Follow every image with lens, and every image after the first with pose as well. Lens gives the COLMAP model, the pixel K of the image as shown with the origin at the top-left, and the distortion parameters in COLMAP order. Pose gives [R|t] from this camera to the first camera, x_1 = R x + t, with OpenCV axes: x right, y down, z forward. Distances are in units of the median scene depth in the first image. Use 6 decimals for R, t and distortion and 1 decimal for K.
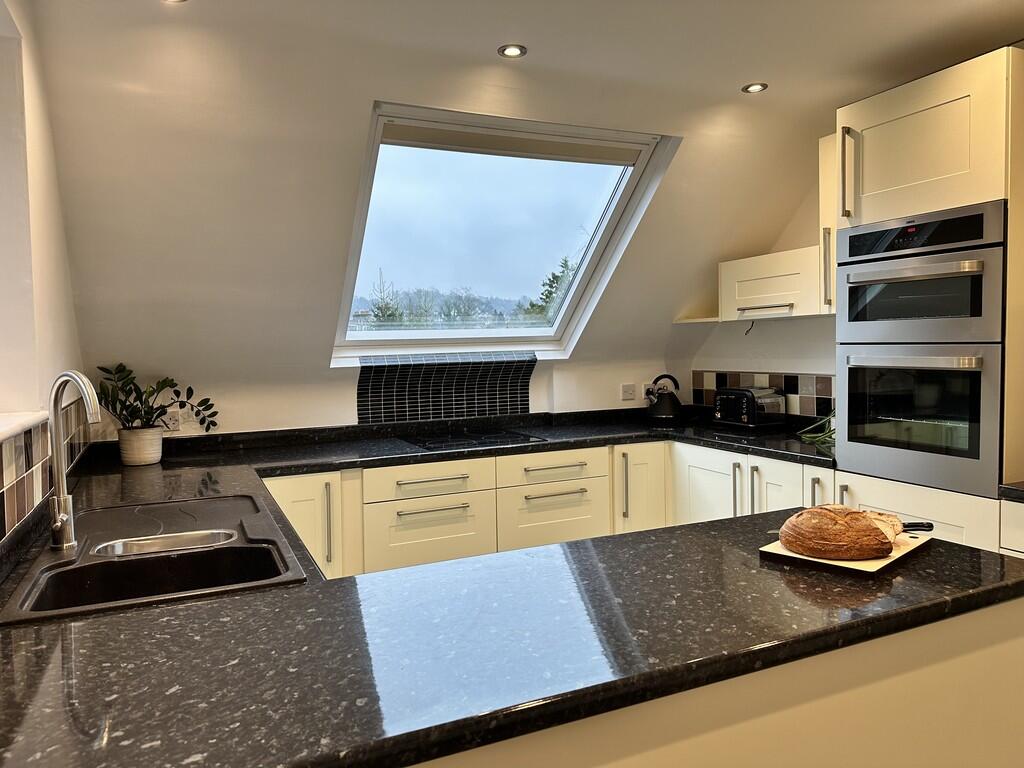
lens RADIAL K [[722.7, 0, 512.0], [0, 722.7, 384.0], [0, 0, 1]] dist [0.107618, -0.157072]
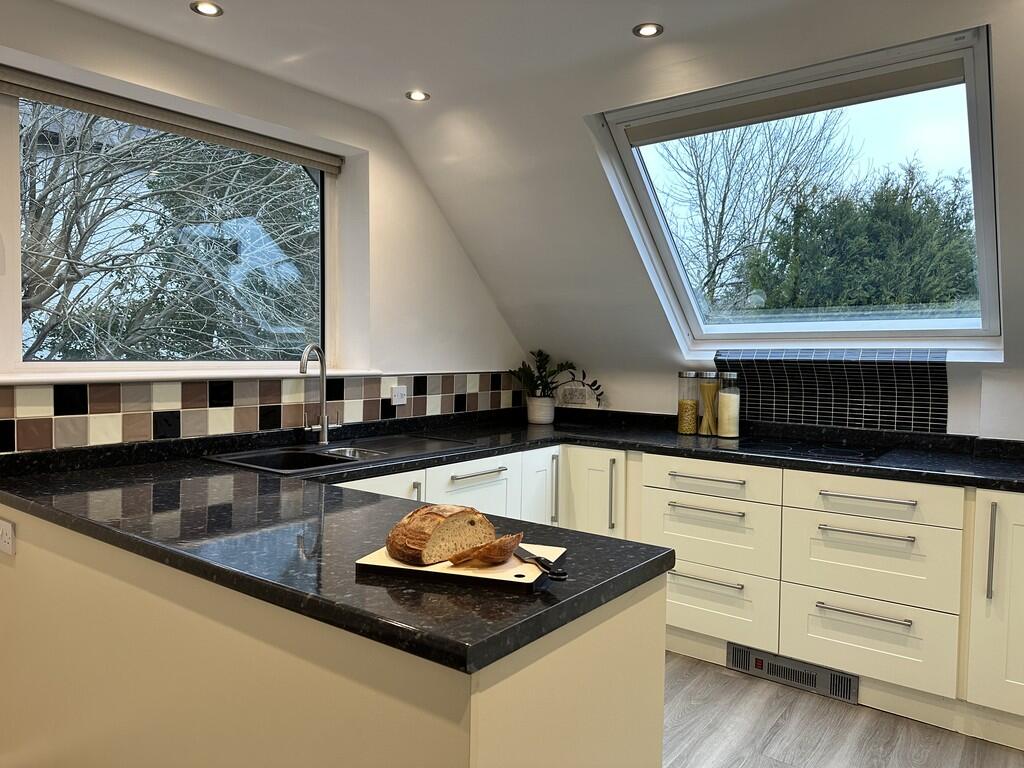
lens RADIAL K [[722.7, 0, 512.0], [0, 722.7, 384.0], [0, 0, 1]] dist [0.107618, -0.157072]
pose [[0.454110, 0.067340, -0.888397, 0.545735], [-0.066888, 0.996902, 0.041375, -0.013401], [0.888431, 0.040634, 0.457208, 0.283667]]
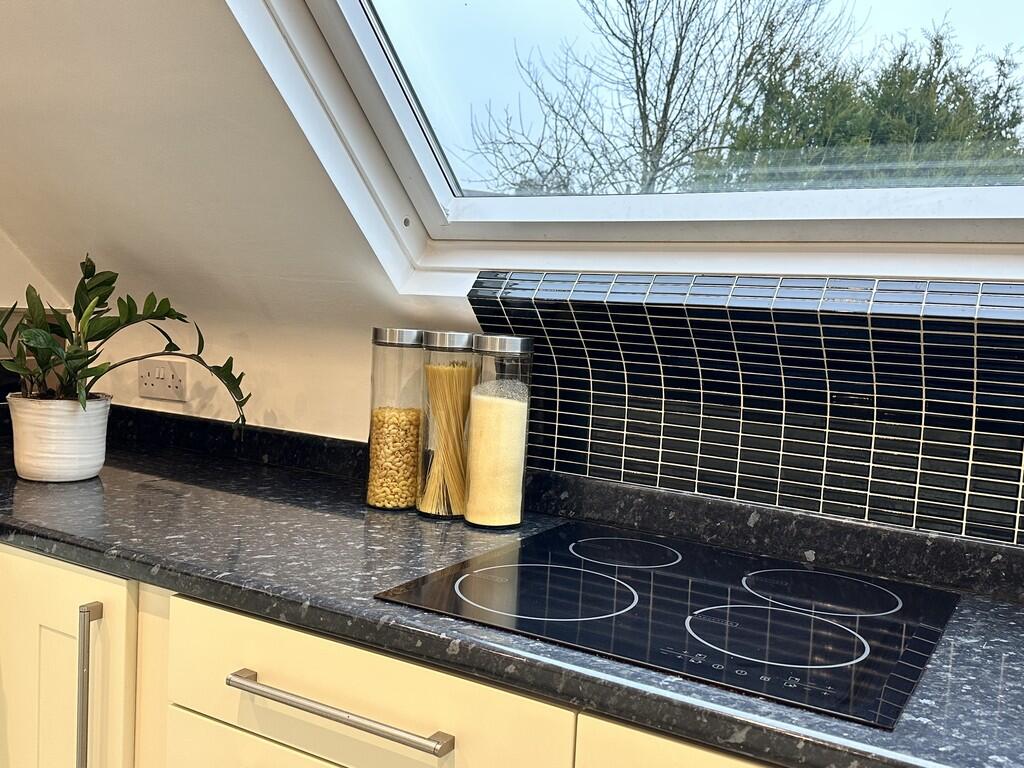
lens RADIAL K [[968.6, 0, 512.0], [0, 968.6, 384.0], [0, 0, 1]] dist [0.193616, -0.370821]
pose [[0.552513, 0.121117, -0.824658, 0.188719], [-0.111016, 0.991264, 0.071207, -0.018164], [0.826078, 0.052207, 0.561132, 0.734286]]
